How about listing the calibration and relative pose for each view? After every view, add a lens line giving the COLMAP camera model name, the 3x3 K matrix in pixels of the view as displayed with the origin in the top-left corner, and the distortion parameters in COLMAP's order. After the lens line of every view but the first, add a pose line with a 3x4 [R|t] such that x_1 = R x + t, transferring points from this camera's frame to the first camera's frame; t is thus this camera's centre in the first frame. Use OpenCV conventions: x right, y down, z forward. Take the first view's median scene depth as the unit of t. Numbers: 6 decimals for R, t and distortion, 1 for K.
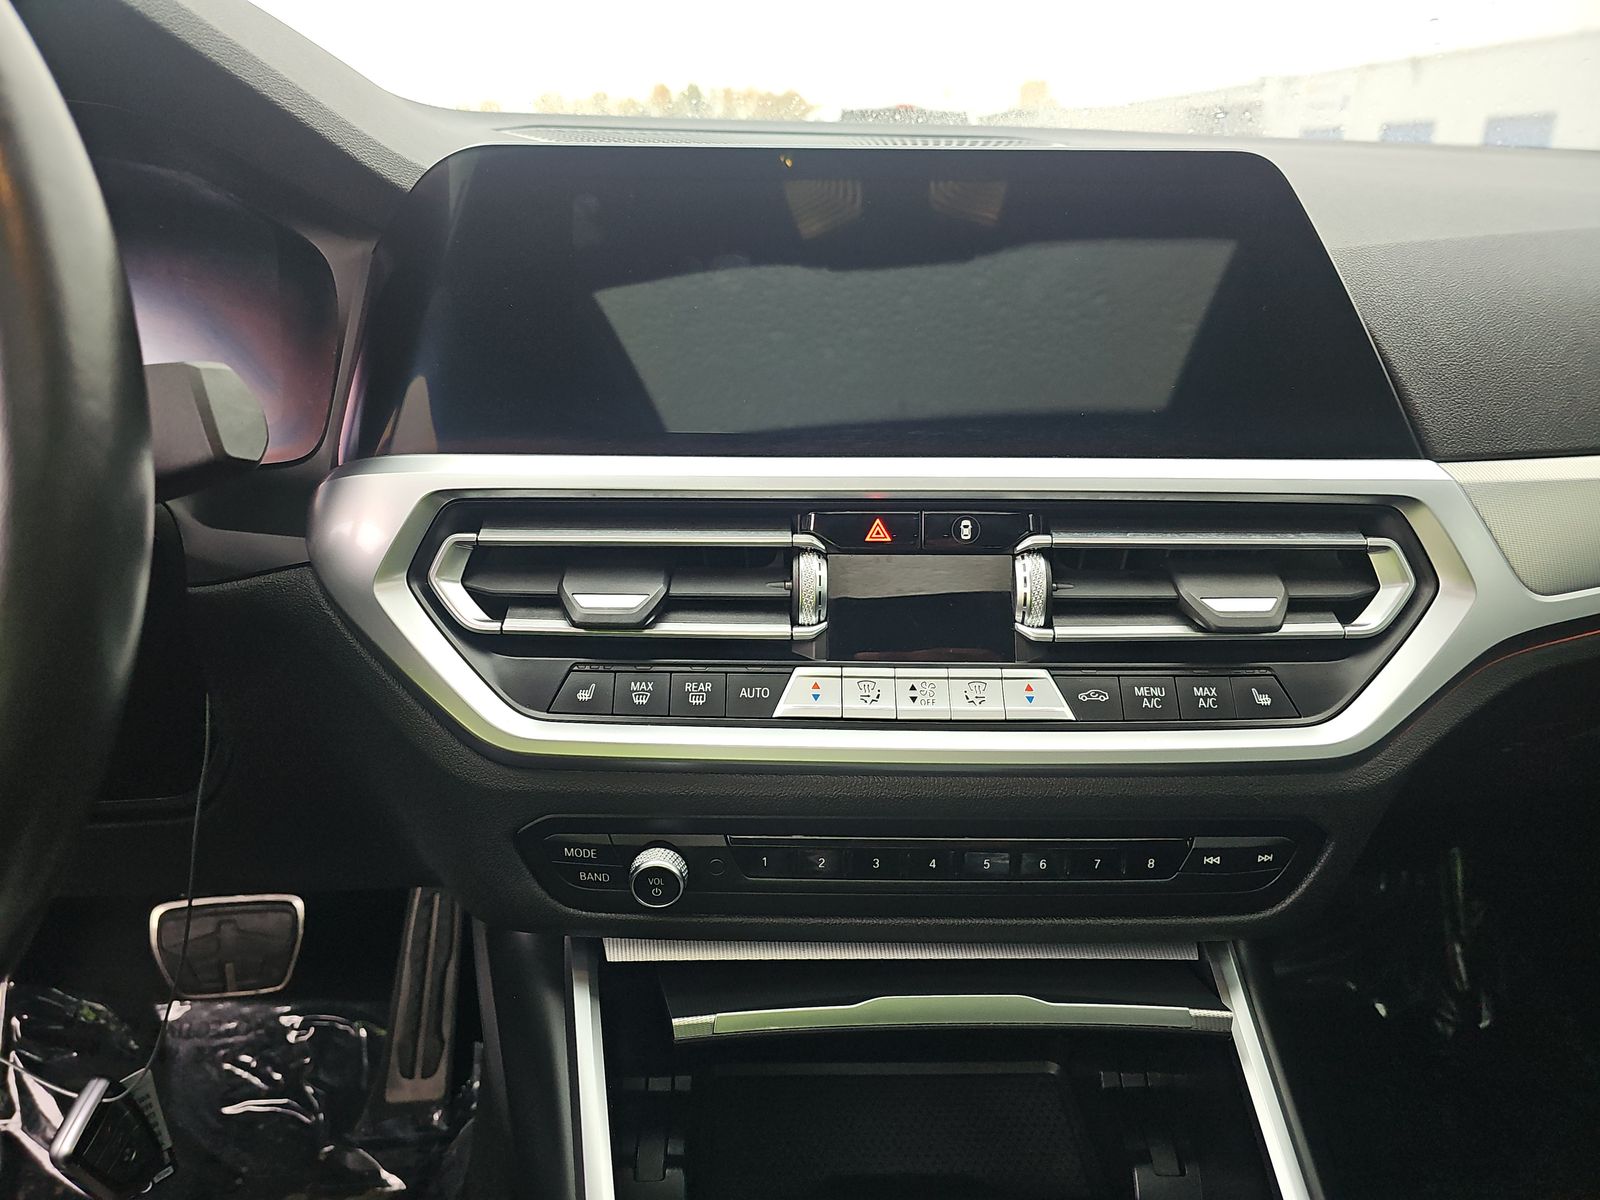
lens RADIAL K [[1073.4, 0, 801.4], [0, 1073.4, 599.2], [0, 0, 1]] dist [0.059005, -0.056274]
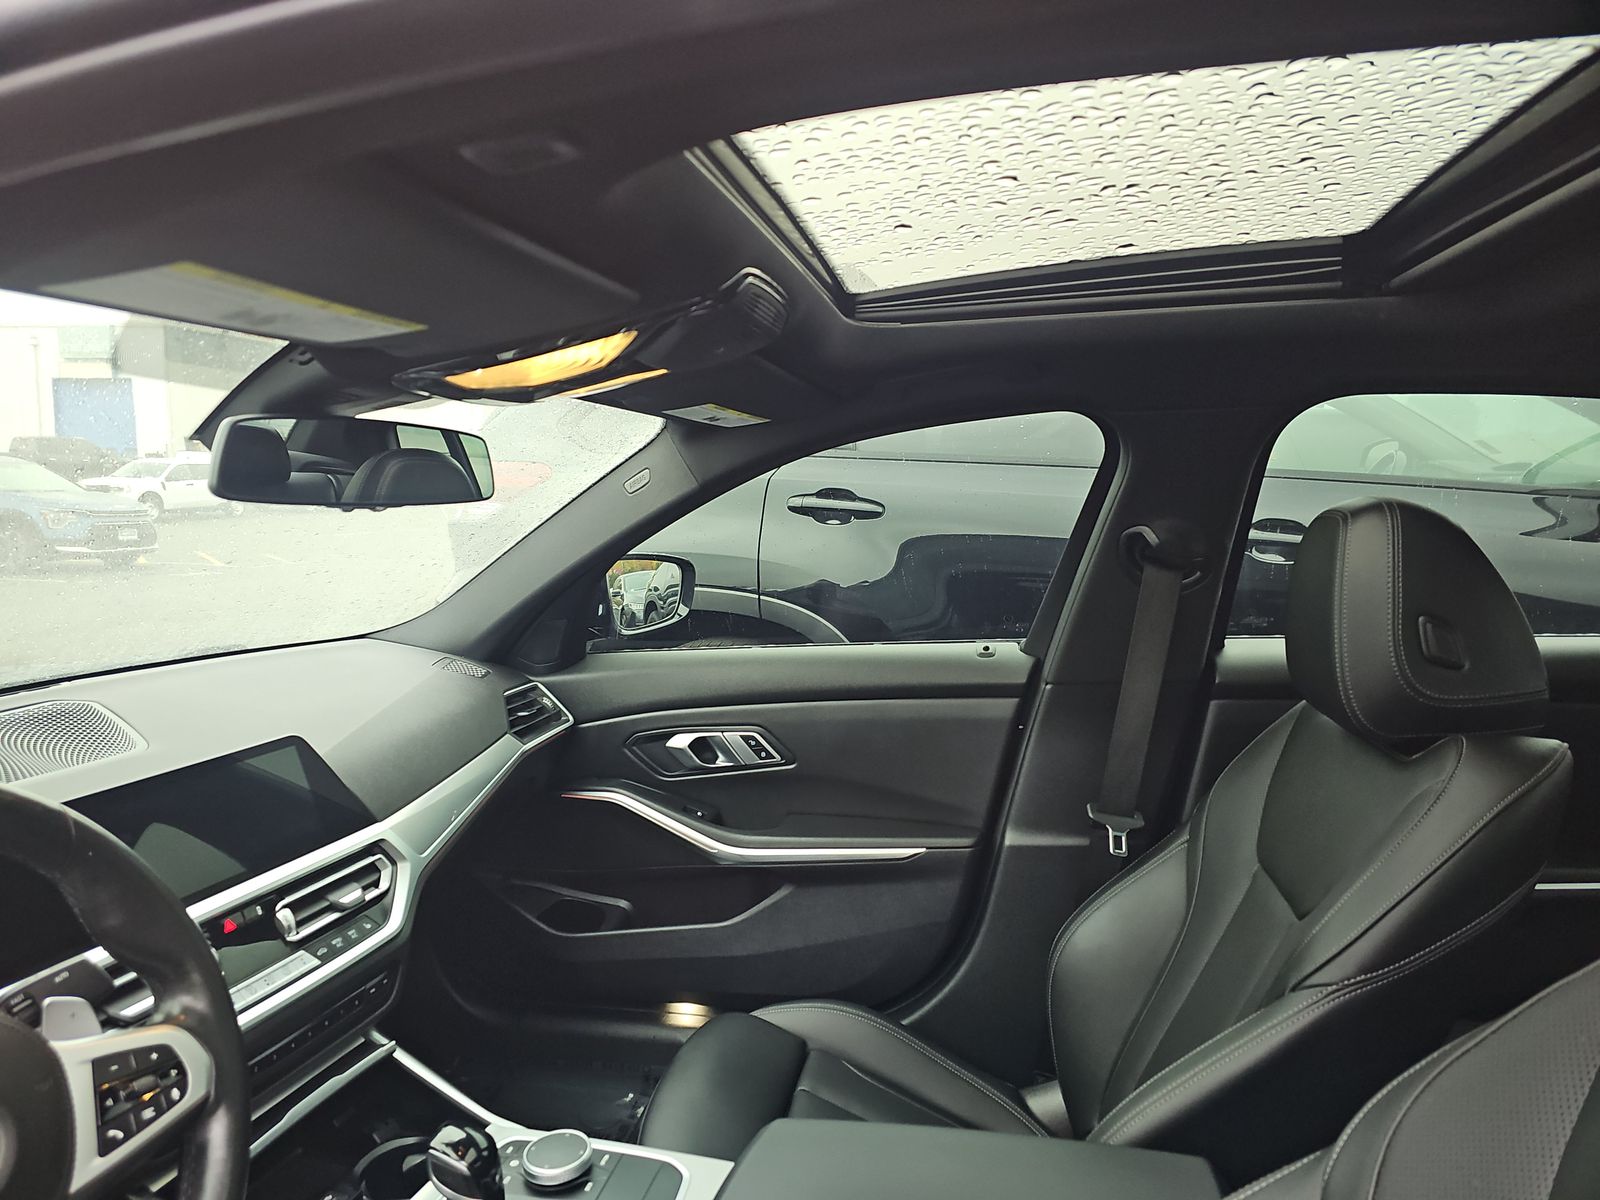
lens RADIAL K [[1073.4, 0, 802.8], [0, 1073.4, 596.8], [0, 0, 1]] dist [0.059005, -0.056274]
pose [[0.312537, -0.109494, 0.943574, -1.702927], [0.306905, 0.951700, 0.008781, -0.380959], [-0.898960, 0.286843, 0.331046, -1.113346]]
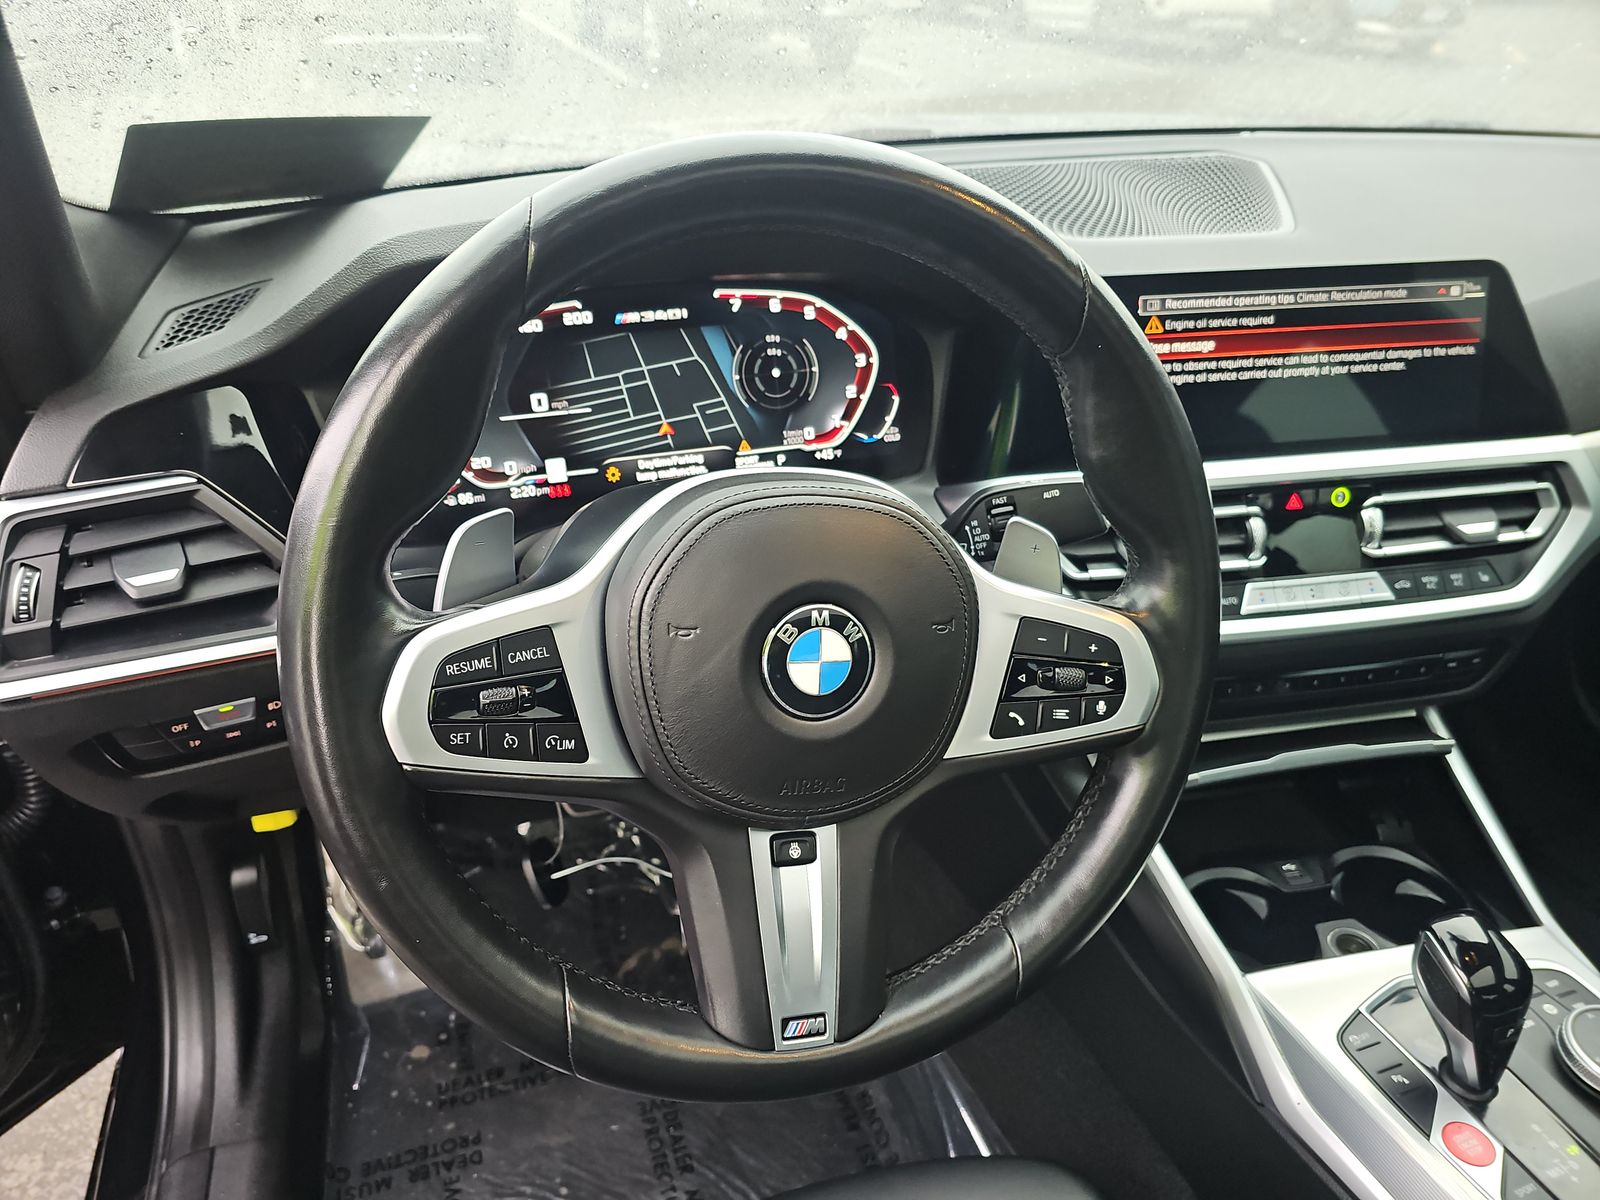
lens RADIAL K [[1073.4, 0, 800.1], [0, 1073.4, 594.4], [0, 0, 1]] dist [0.059005, -0.056274]
pose [[0.977754, -0.093736, 0.187645, -1.035177], [0.051243, 0.974231, 0.219655, -0.338341], [-0.203399, -0.205153, 0.957362, -0.517549]]
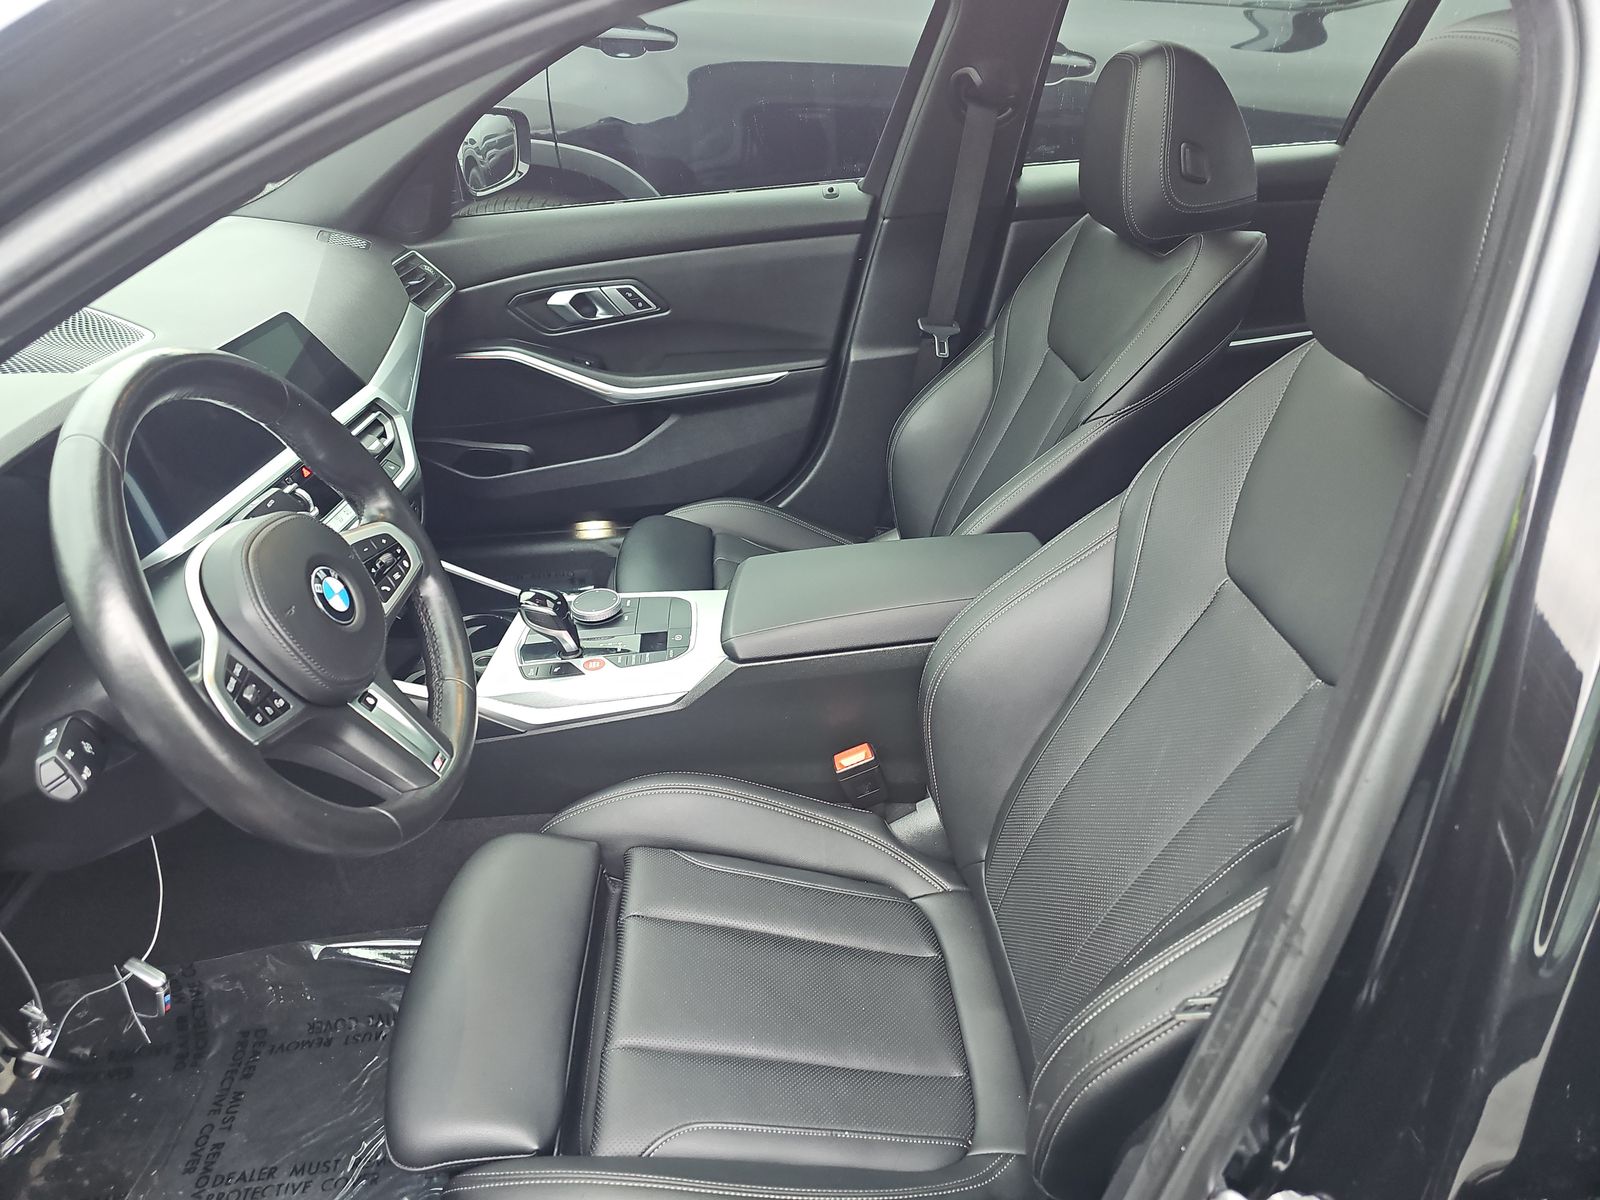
lens RADIAL K [[1073.4, 0, 811.6], [0, 1073.4, 642.6], [0, 0, 1]] dist [0.059005, -0.056274]
pose [[0.038901, -0.534143, 0.844499, -2.613578], [0.337452, 0.802510, 0.492040, -0.677923], [-0.940538, 0.265837, 0.211467, -0.773718]]
